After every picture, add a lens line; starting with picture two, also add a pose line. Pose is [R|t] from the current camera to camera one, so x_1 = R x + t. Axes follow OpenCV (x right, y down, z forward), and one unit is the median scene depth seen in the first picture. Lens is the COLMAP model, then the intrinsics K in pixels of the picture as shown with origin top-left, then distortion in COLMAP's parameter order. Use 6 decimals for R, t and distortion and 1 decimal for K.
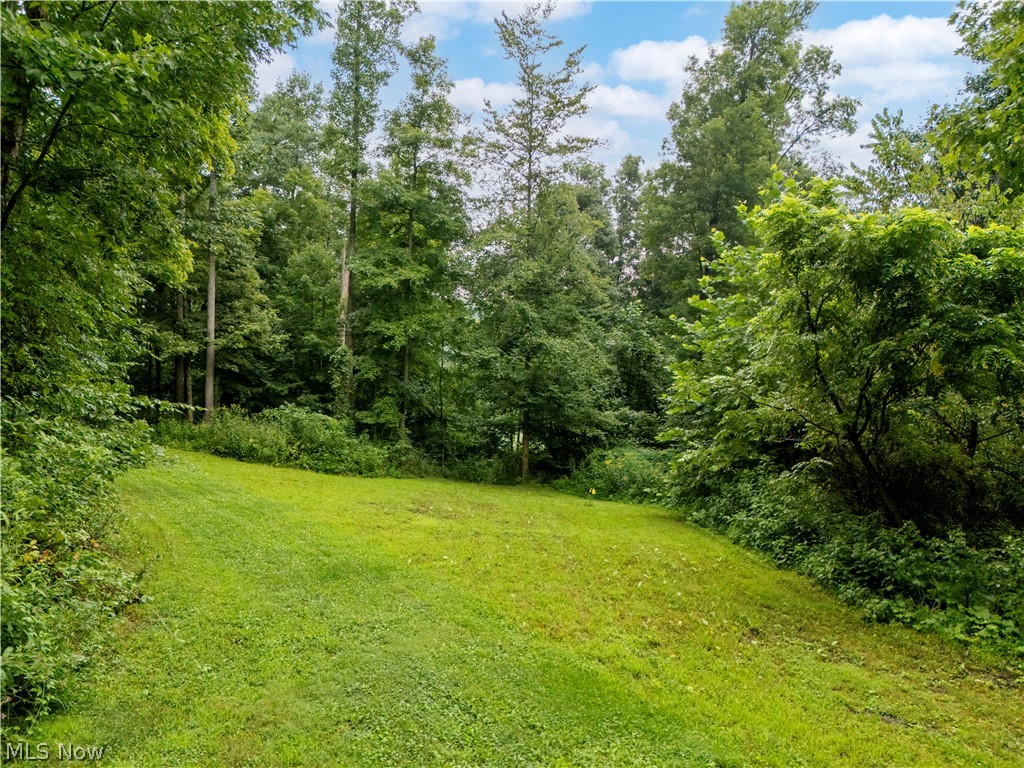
lens RADIAL K [[724.2, 0, 512.0], [0, 724.2, 384.0], [0, 0, 1]] dist [0.029881, -0.002514]
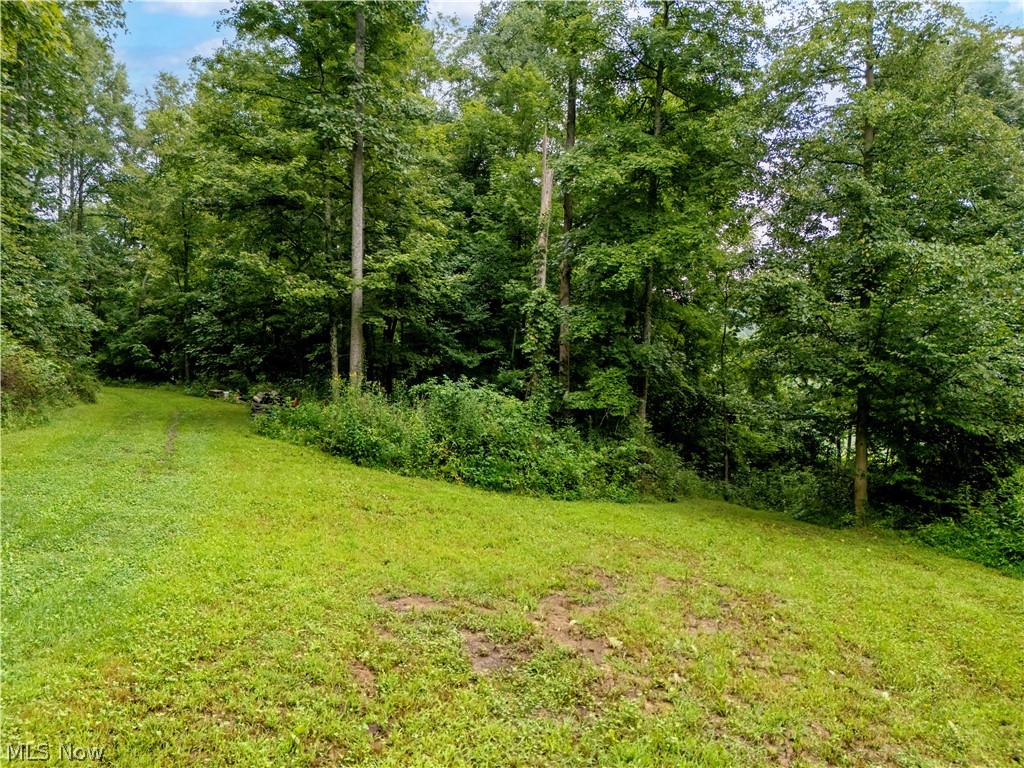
lens RADIAL K [[736.6, 0, 512.0], [0, 736.6, 384.0], [0, 0, 1]] dist [0.083427, -0.081724]
pose [[0.914101, 0.000964, -0.405486, 0.006441], [-0.000502, 0.999999, 0.001245, 0.030884], [0.405487, -0.000934, 0.914100, 0.391123]]
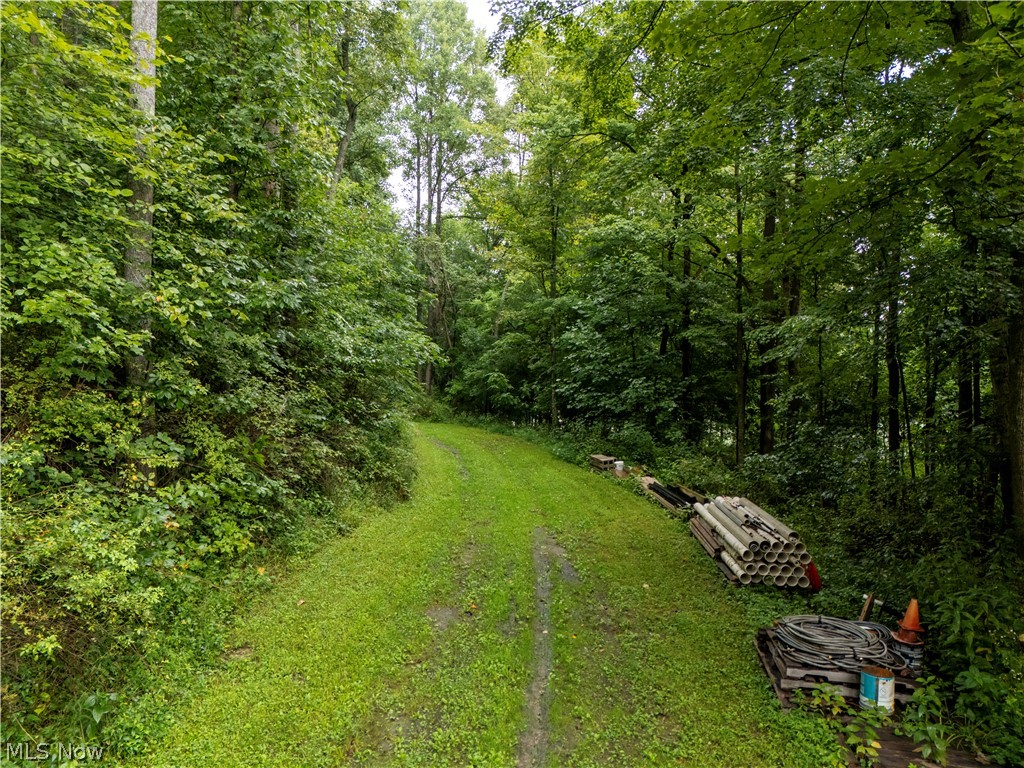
lens RADIAL K [[724.2, 0, 512.0], [0, 724.2, 384.0], [0, 0, 1]] dist [0.029881, -0.002514]
pose [[0.641371, -0.006097, -0.767207, -0.410117], [-0.002303, 0.999949, -0.009871, -0.016342], [0.767227, 0.008098, 0.641324, 0.758728]]
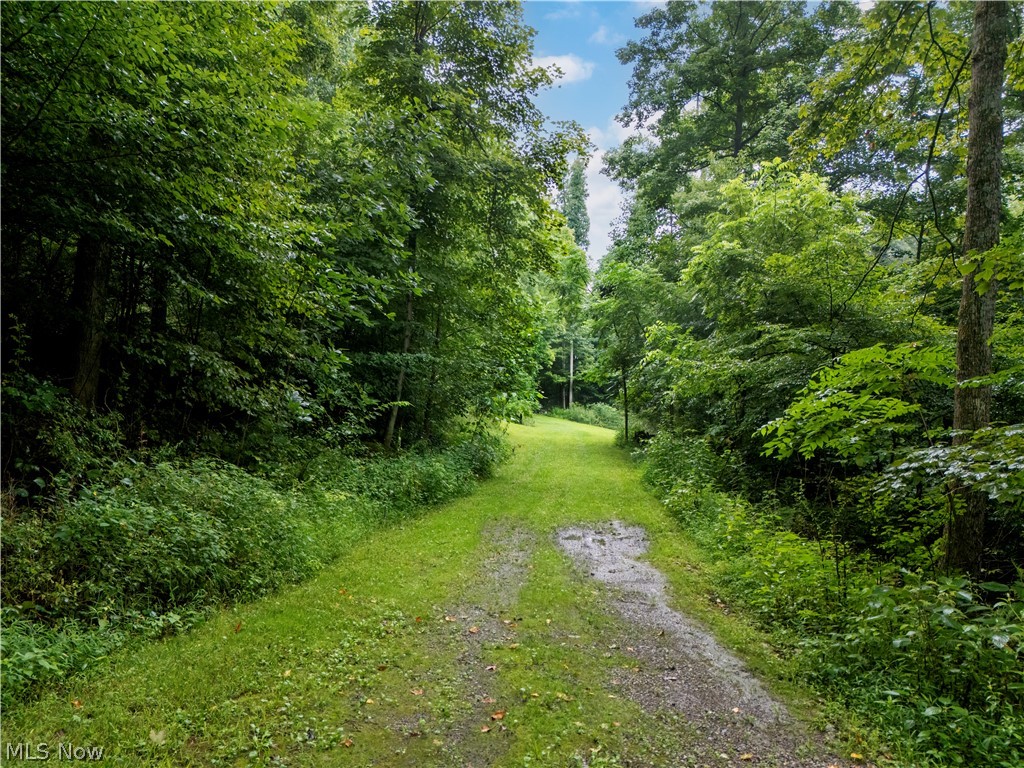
lens RADIAL K [[724.2, 0, 512.0], [0, 724.2, 384.0], [0, 0, 1]] dist [0.029881, -0.002514]
pose [[0.857090, -0.001789, -0.515164, 0.662134], [-0.009400, 0.999773, -0.019110, 0.013194], [0.515082, 0.021222, 0.856878, -1.181491]]
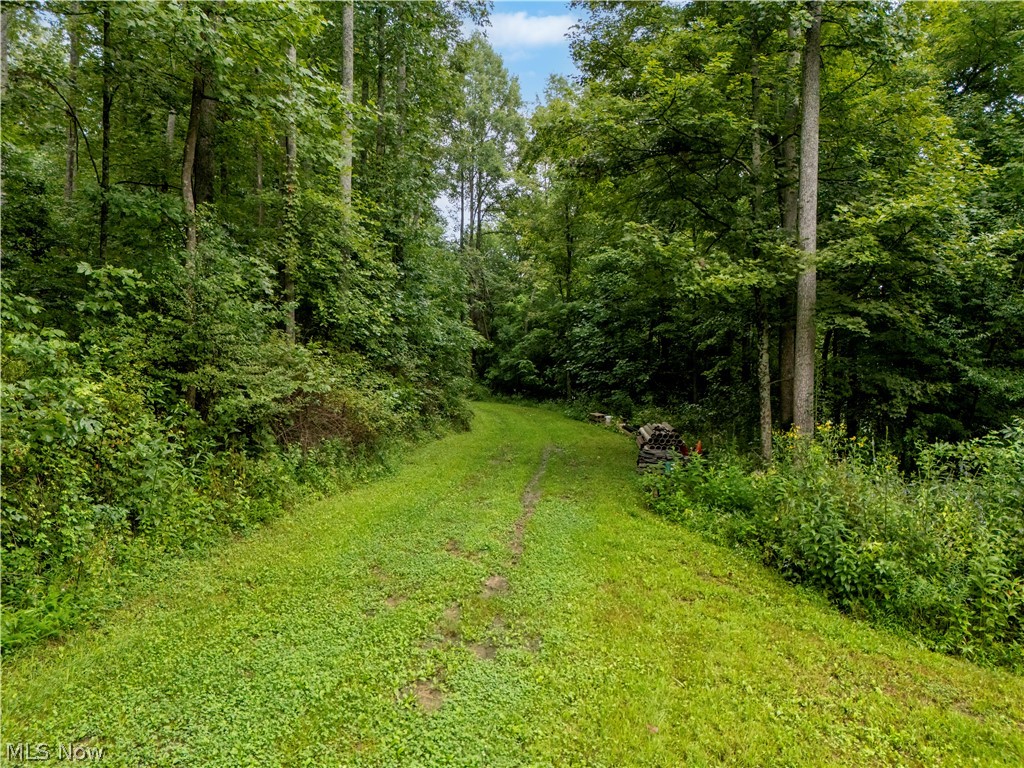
lens RADIAL K [[736.6, 0, 512.0], [0, 736.6, 384.0], [0, 0, 1]] dist [0.083427, -0.081724]
pose [[0.606833, -0.002810, -0.794825, -0.166308], [-0.004502, 0.999966, -0.006973, 0.010685], [0.794817, 0.007810, 0.606799, 0.571000]]
